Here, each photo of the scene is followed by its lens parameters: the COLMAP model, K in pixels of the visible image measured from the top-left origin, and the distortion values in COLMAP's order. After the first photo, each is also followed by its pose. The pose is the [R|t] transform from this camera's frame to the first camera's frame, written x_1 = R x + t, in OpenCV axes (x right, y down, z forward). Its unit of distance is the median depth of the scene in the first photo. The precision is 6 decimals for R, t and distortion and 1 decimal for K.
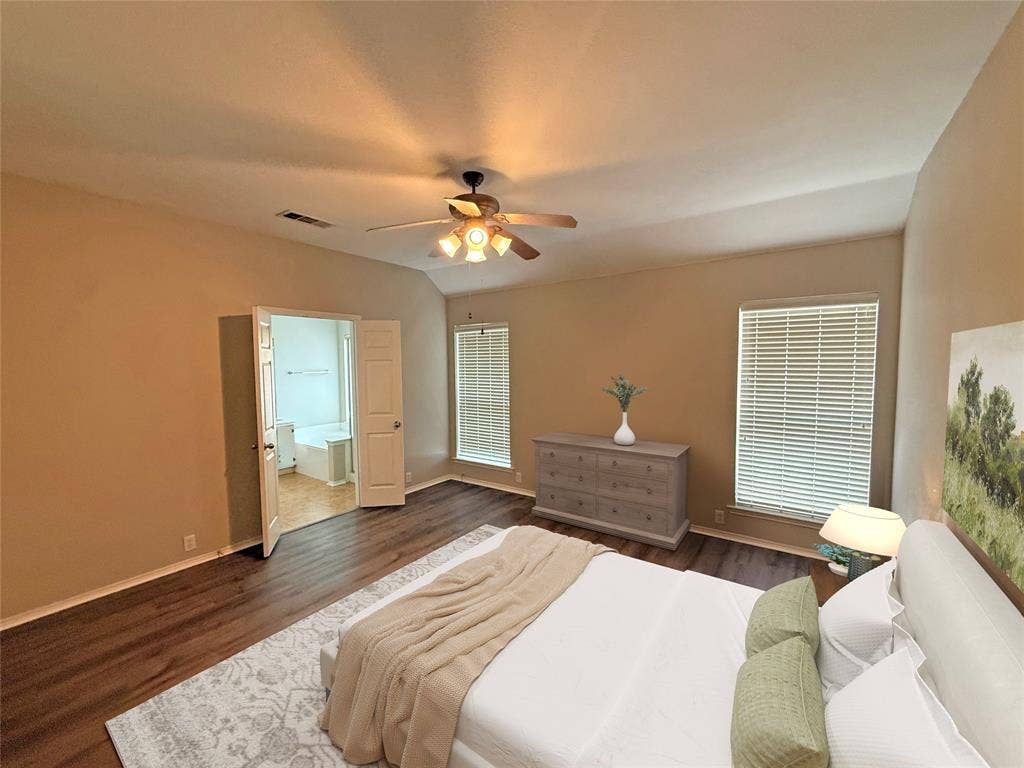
lens RADIAL K [[423.9, 0, 512.0], [0, 423.9, 384.0], [0, 0, 1]] dist [0.000570, 0.000025]
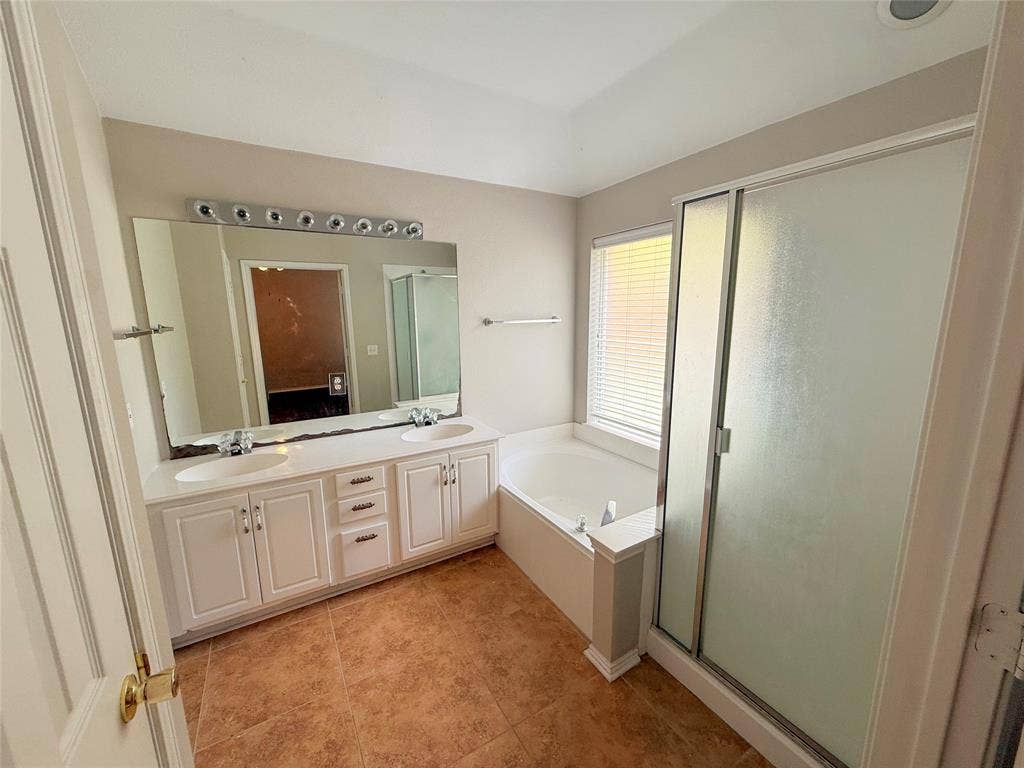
lens RADIAL K [[423.9, 0, 512.0], [0, 423.9, 384.0], [0, 0, 1]] dist [0.000570, 0.000025]
pose [[0.924732, 0.071376, -0.373867, -0.373248], [-0.022757, 0.990871, 0.132880, -0.023739], [0.379938, -0.114370, 0.917914, 0.677429]]
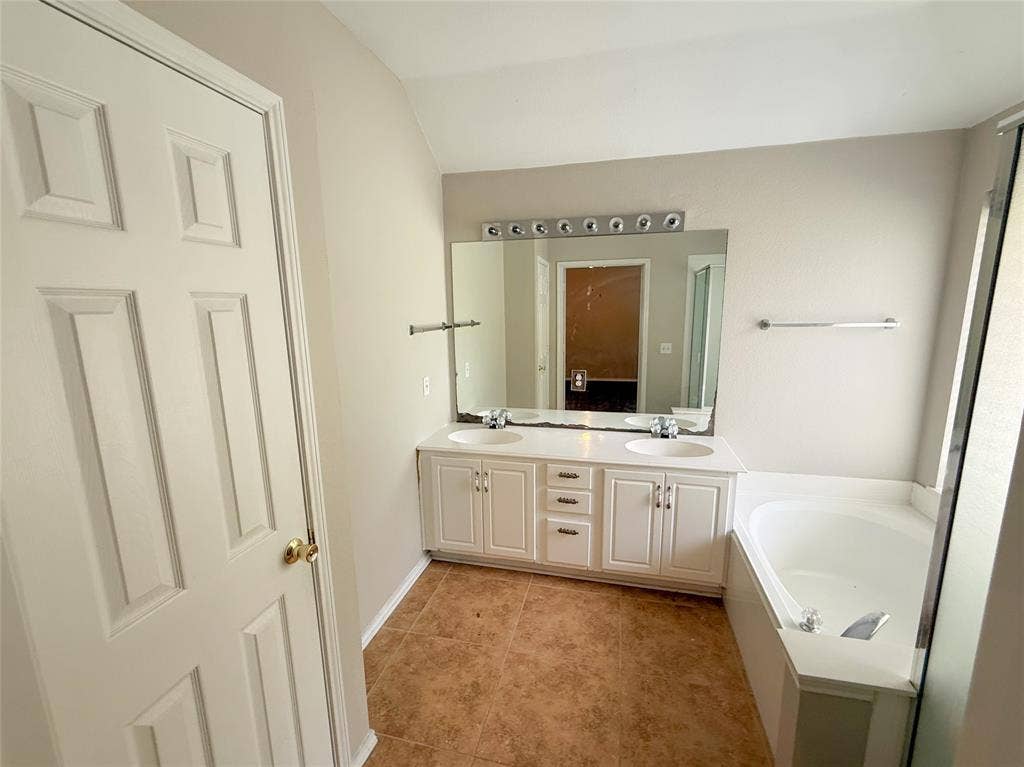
lens RADIAL K [[457.9, 0, 512.0], [0, 457.9, 383.5], [0, 0, 1]] dist [0.000317, -0.000118]
pose [[0.366581, 0.169321, -0.914849, -0.286986], [-0.036521, 0.985161, 0.167701, -0.036994], [0.929669, -0.028065, 0.367325, 0.754765]]
